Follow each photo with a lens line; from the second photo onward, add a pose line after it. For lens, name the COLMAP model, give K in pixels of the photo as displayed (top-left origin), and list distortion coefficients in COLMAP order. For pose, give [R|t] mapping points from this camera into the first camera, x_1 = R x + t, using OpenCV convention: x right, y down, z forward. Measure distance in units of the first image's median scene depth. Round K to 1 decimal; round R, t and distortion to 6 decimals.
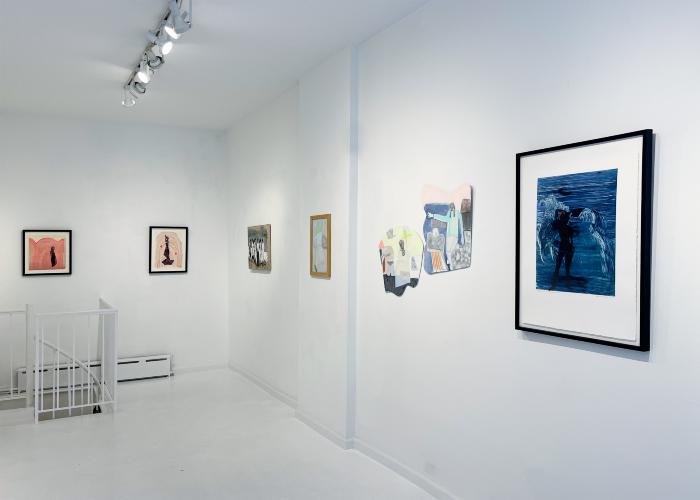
lens RADIAL K [[580.4, 0, 287.5], [0, 580.4, 258.3], [0, 0, 1]] dist [0.065025, -0.016645]
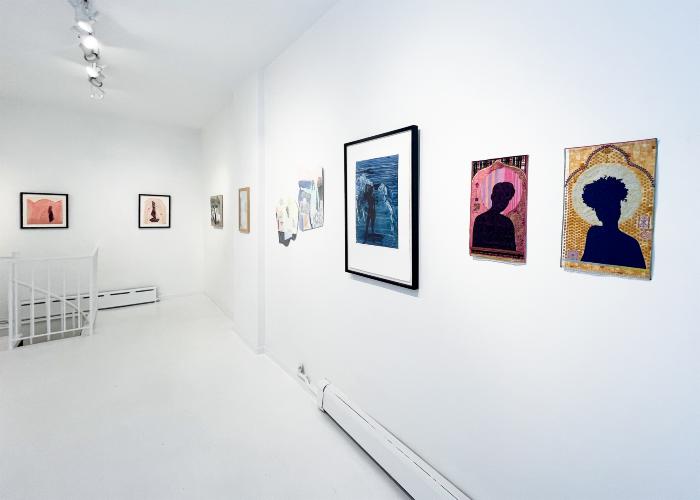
lens RADIAL K [[331.6, 0, 379.0], [0, 331.6, 222.3], [0, 0, 1]] dist [-0.003650, 0.003233]
pose [[0.965092, 0.017069, 0.261353, 0.113720], [-0.017973, 0.999838, 0.001069, 0.001006], [-0.261293, -0.005729, 0.965243, 0.100522]]
